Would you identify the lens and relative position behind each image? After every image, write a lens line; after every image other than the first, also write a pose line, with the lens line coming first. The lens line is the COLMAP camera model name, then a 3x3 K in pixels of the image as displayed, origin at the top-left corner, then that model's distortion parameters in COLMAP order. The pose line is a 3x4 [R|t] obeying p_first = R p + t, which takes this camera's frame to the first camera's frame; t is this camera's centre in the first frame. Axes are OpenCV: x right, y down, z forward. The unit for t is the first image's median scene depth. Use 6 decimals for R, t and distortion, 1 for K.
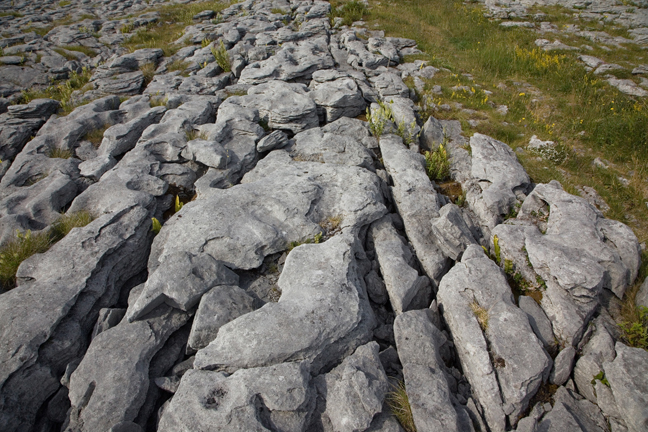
lens RADIAL K [[432.3, 0, 324.0], [0, 432.3, 216.0], [0, 0, 1]] dist [-0.103651, 0.067259]
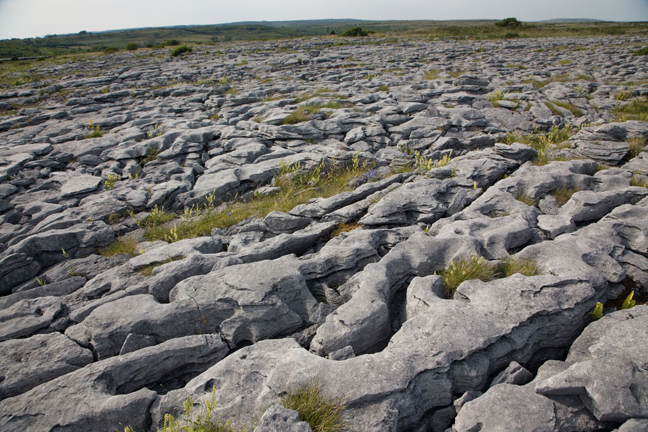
lens RADIAL K [[432.3, 0, 324.0], [0, 432.3, 216.0], [0, 0, 1]] dist [-0.103651, 0.067259]
pose [[0.578644, 0.360128, -0.731764, -0.117347], [-0.440028, 0.893293, 0.091669, 0.012565], [0.686692, 0.268954, 0.675365, -0.047418]]
